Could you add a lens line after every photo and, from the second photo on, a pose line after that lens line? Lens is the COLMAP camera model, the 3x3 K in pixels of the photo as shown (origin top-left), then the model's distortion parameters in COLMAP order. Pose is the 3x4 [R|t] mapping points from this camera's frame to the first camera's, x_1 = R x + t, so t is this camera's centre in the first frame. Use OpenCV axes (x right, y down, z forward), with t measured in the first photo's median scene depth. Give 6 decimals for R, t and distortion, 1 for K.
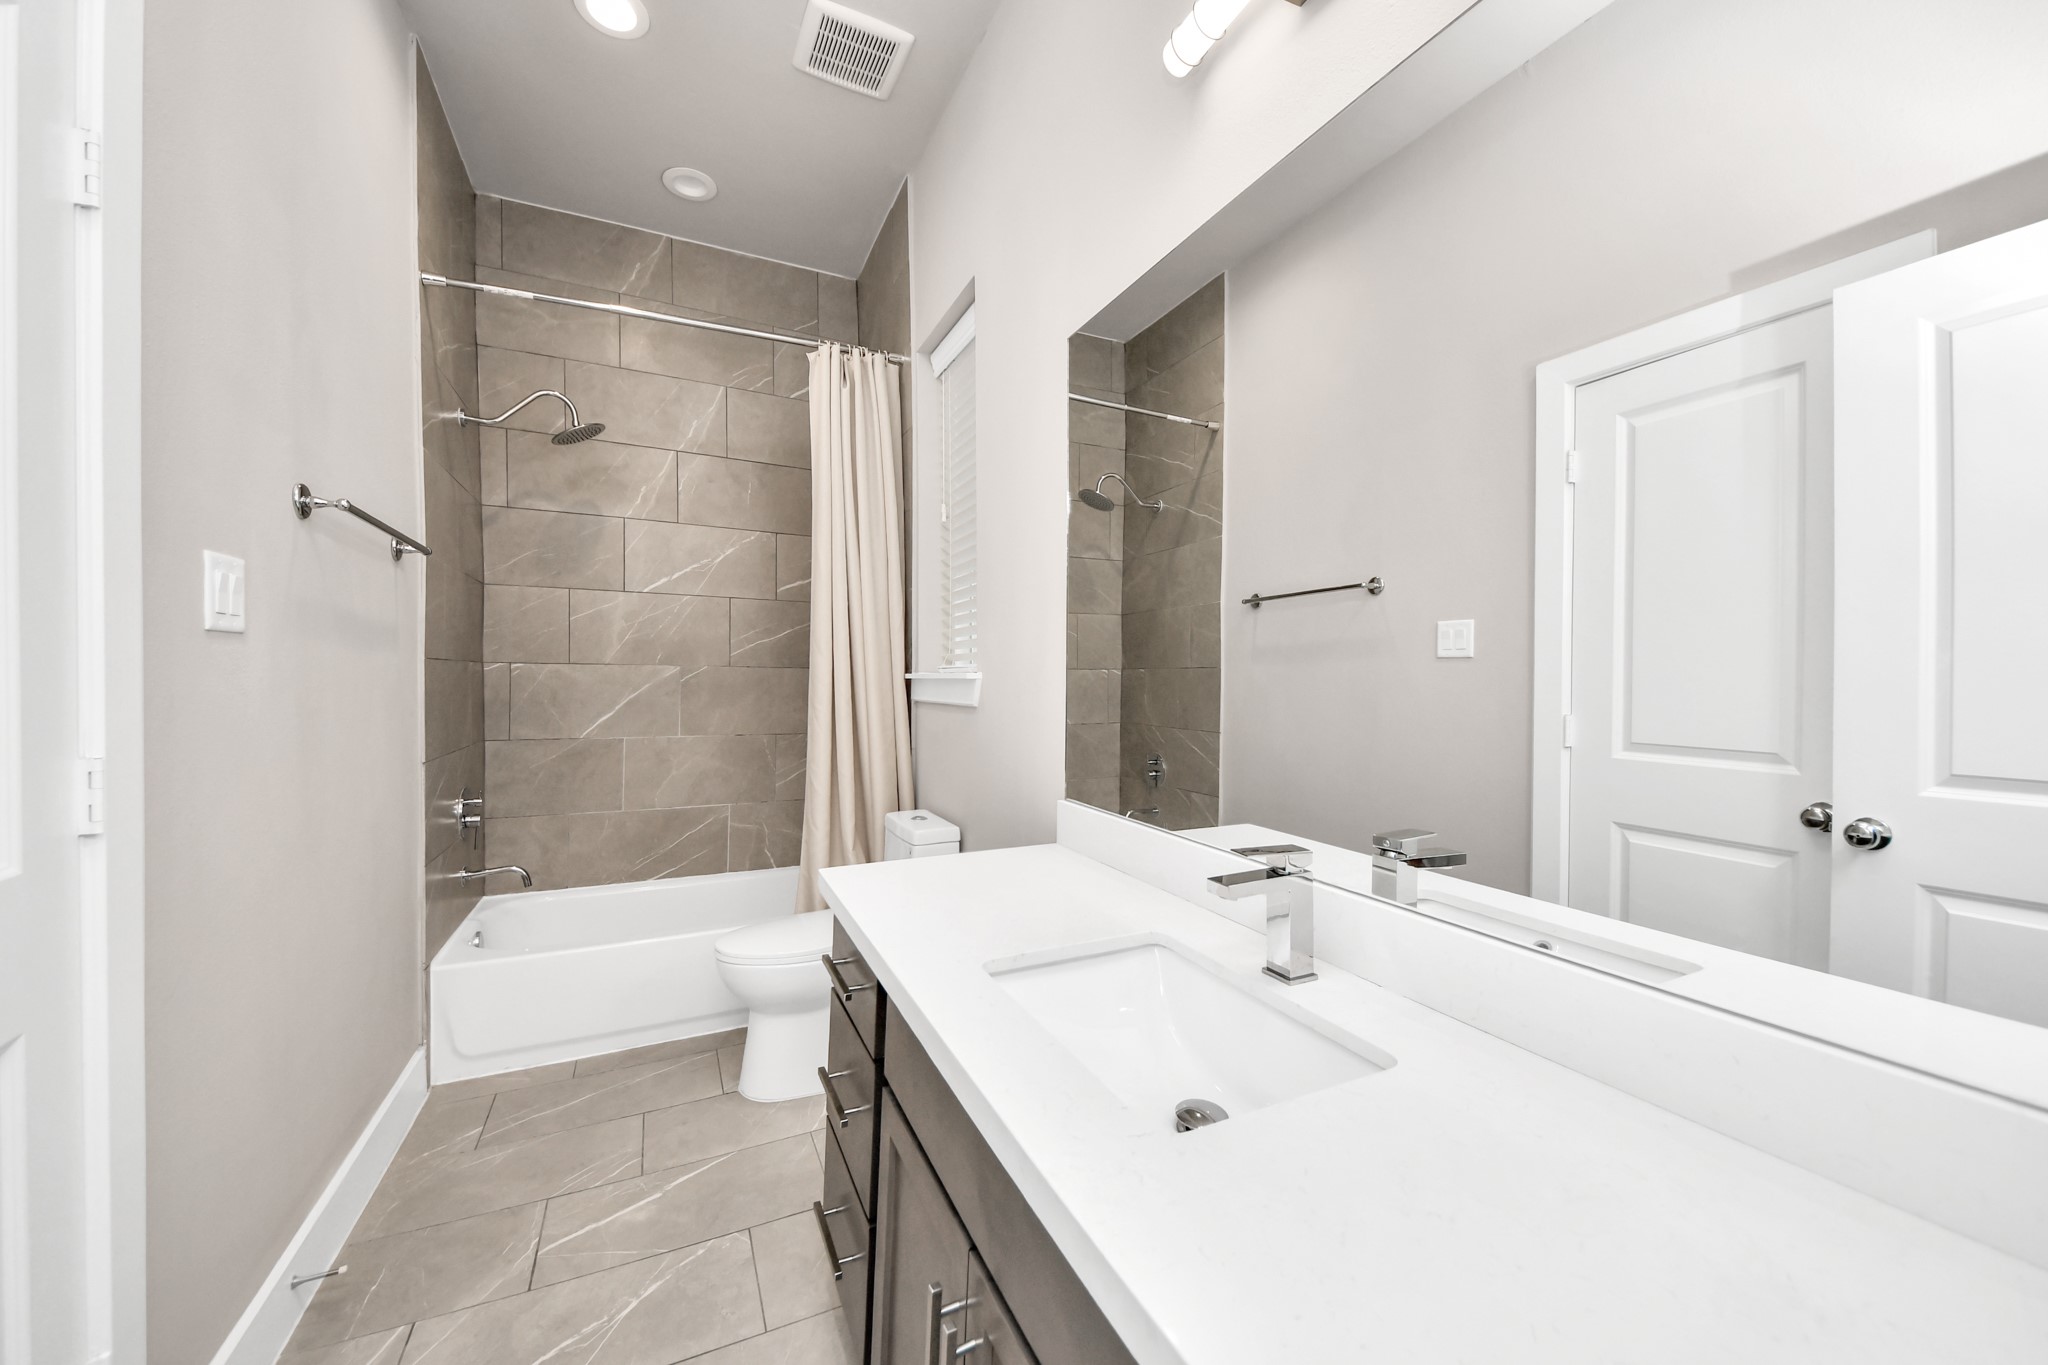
lens RADIAL K [[731.7, 0, 1034.9], [0, 731.7, 673.1], [0, 0, 1]] dist [0.000550, -0.009466]
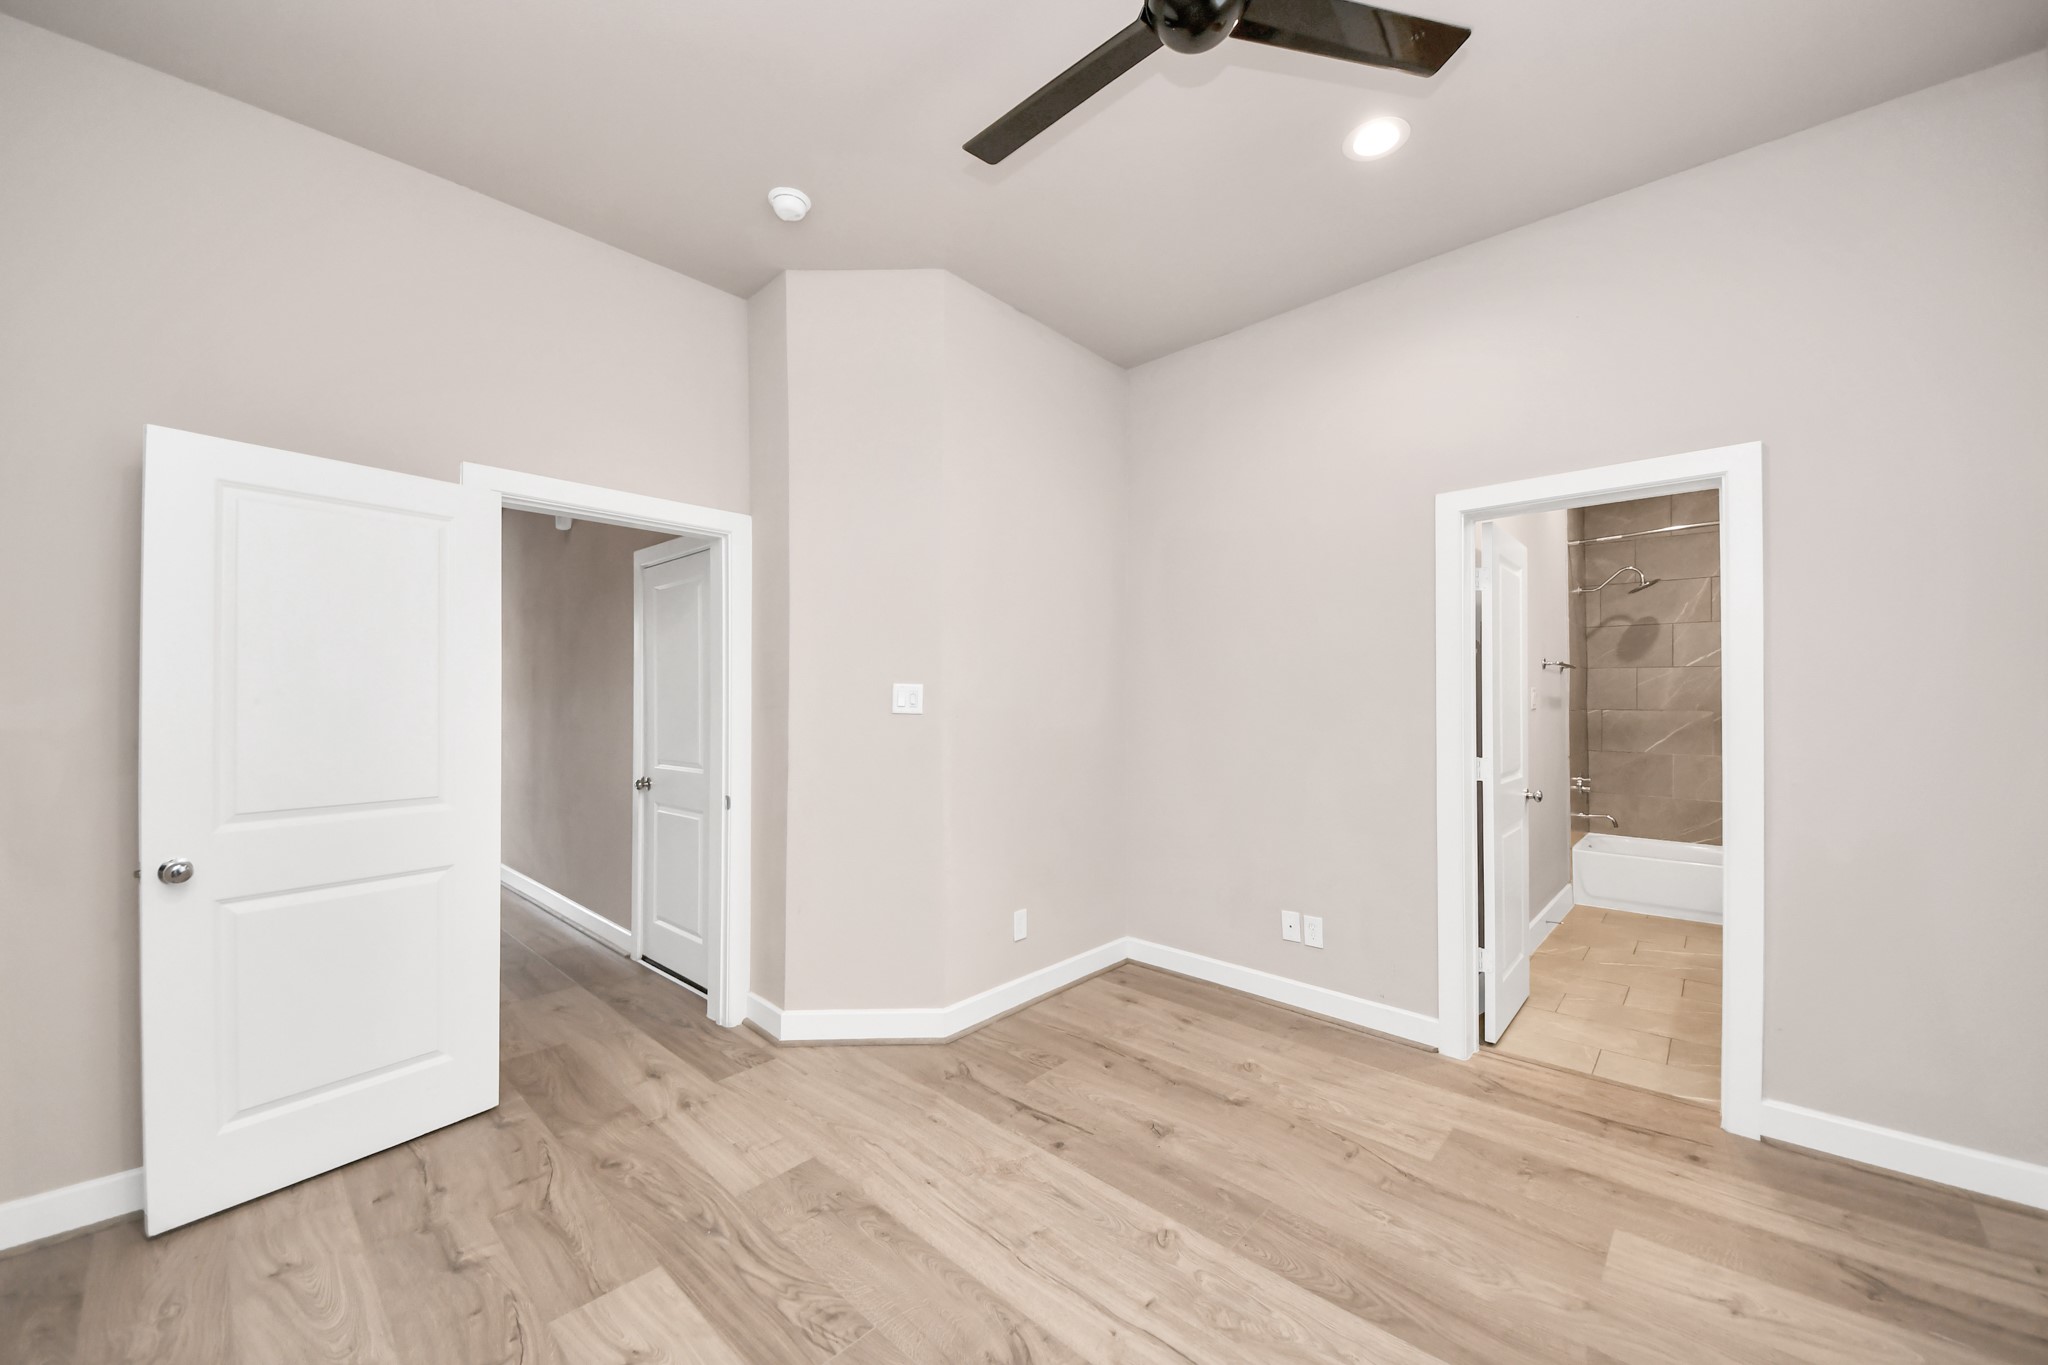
lens RADIAL K [[753.2, 0, 1014.4], [0, 753.2, 702.9], [0, 0, 1]] dist [0.001117, -0.006791]
pose [[0.332708, 0.000686, -0.943030, 0.598652], [0.015931, 0.999853, 0.006348, -0.067755], [0.942895, -0.017136, 0.332648, -1.067391]]
